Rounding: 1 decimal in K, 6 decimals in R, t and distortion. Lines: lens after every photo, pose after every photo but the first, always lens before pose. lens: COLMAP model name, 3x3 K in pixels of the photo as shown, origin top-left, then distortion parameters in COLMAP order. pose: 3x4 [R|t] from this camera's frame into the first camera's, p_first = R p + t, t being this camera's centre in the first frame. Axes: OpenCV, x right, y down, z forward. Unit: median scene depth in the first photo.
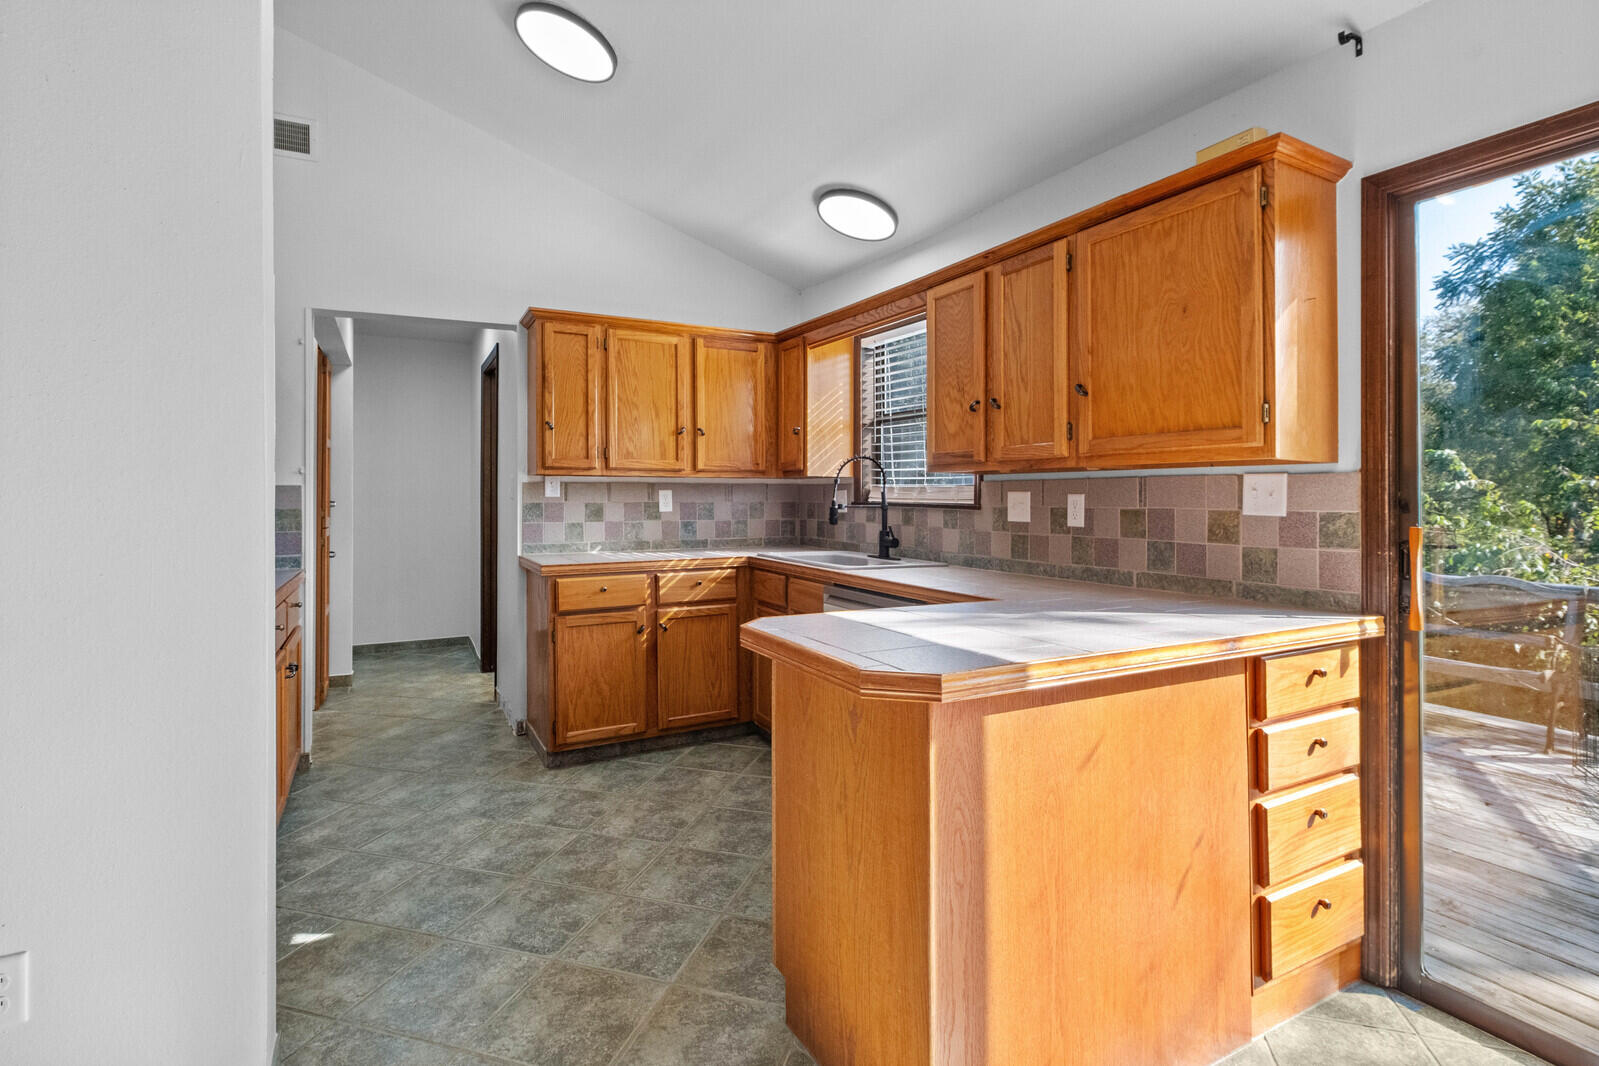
lens RADIAL K [[763.4, 0, 800.3], [0, 763.4, 488.6], [0, 0, 1]] dist [0.000375, -0.000024]
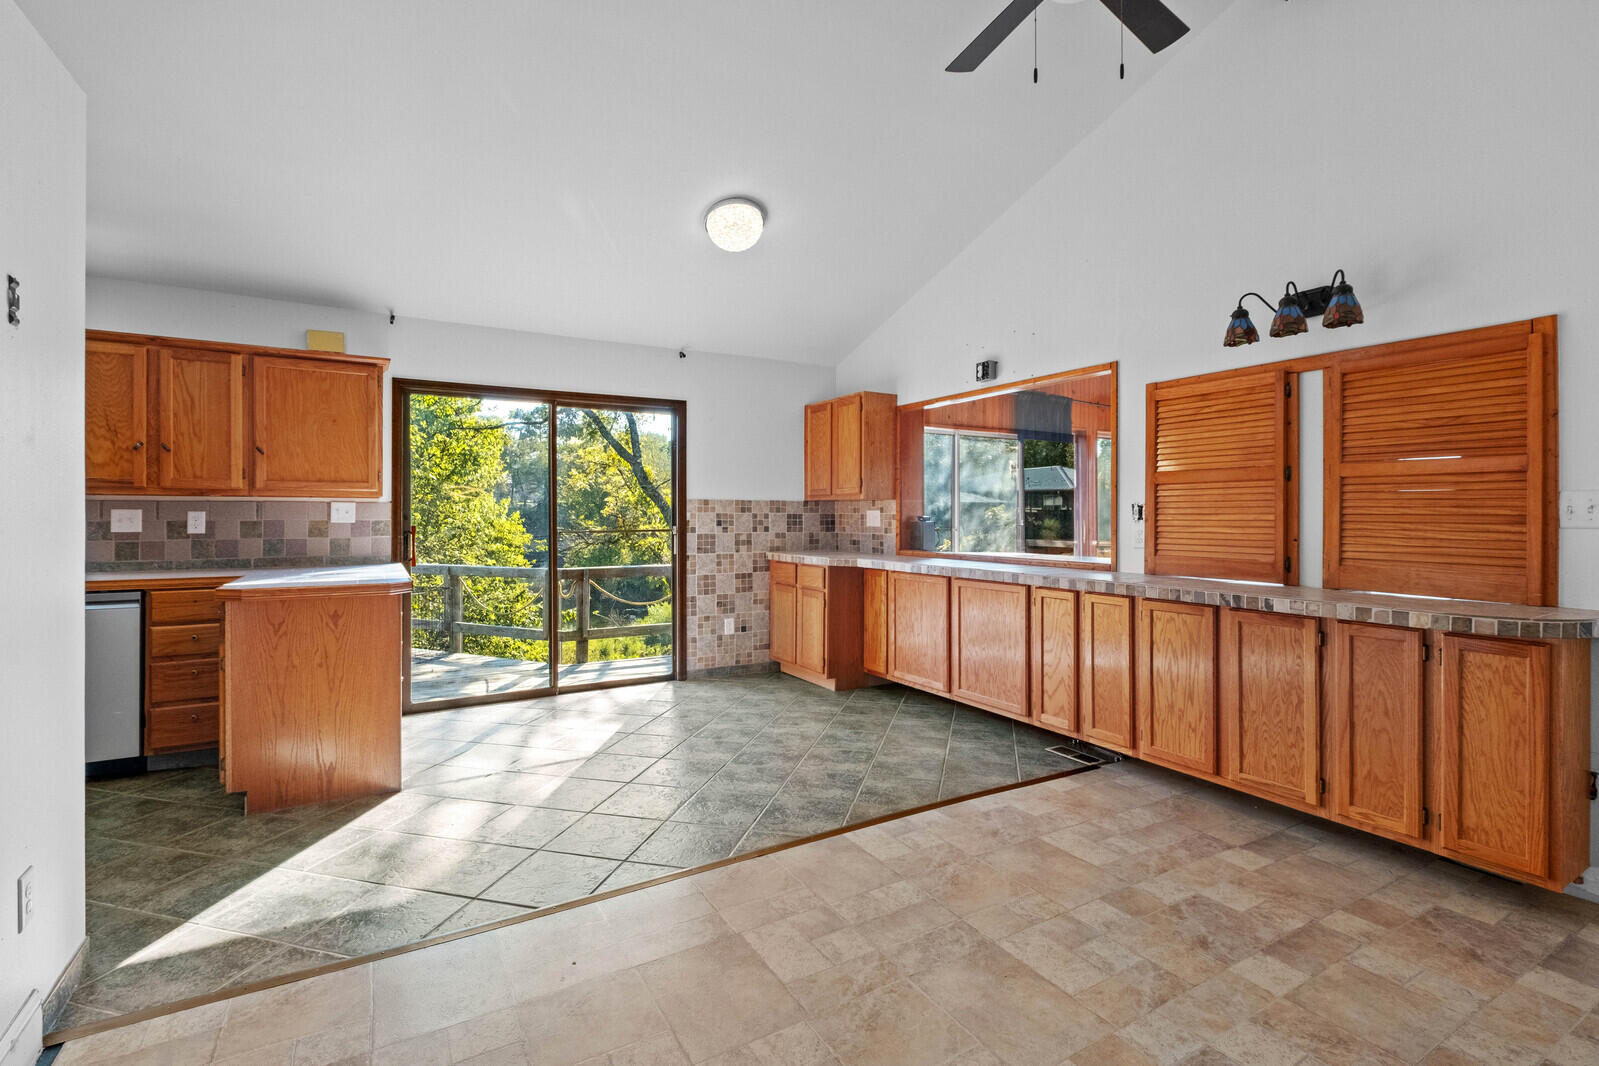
lens RADIAL K [[739.3, 0, 800.5], [0, 739.3, 526.9], [0, 0, 1]] dist [0.001631, 0.000021]
pose [[-0.022524, -0.024801, 0.999439, -1.335863], [-0.014361, 0.999597, 0.024481, -0.017956], [-0.999643, -0.013802, -0.022871, -0.171503]]
